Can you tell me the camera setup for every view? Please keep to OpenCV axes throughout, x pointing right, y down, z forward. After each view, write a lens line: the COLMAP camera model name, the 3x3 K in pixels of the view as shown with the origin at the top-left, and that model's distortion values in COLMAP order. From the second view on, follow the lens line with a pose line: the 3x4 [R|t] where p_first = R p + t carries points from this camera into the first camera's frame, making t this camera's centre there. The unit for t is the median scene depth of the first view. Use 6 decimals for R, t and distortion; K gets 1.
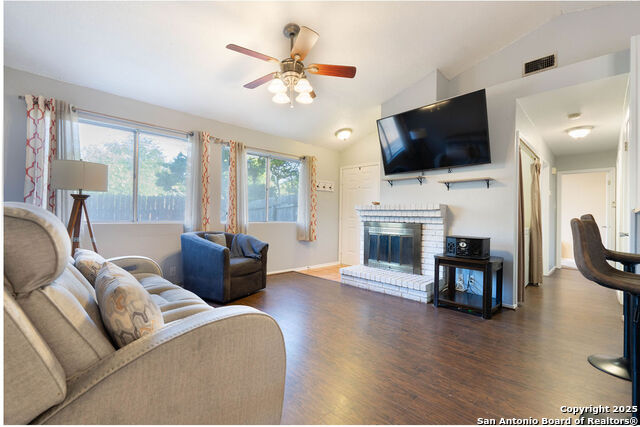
lens RADIAL K [[280.6, 0, 323.8], [0, 280.6, 211.9], [0, 0, 1]] dist [-0.002210, -0.000103]
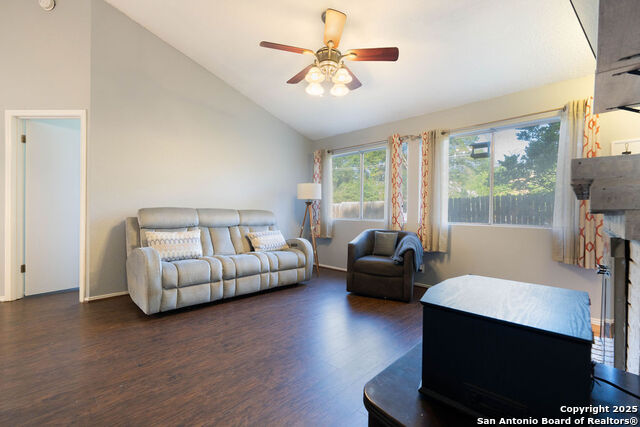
lens RADIAL K [[282.9, 0, 323.0], [0, 282.9, 213.5], [0, 0, 1]] dist [-0.000069, 0.000075]
pose [[0.025490, -0.008685, -0.999637, 0.619709], [-0.002795, 0.999958, -0.008759, 0.019134], [0.999671, 0.003018, 0.025465, 0.706361]]
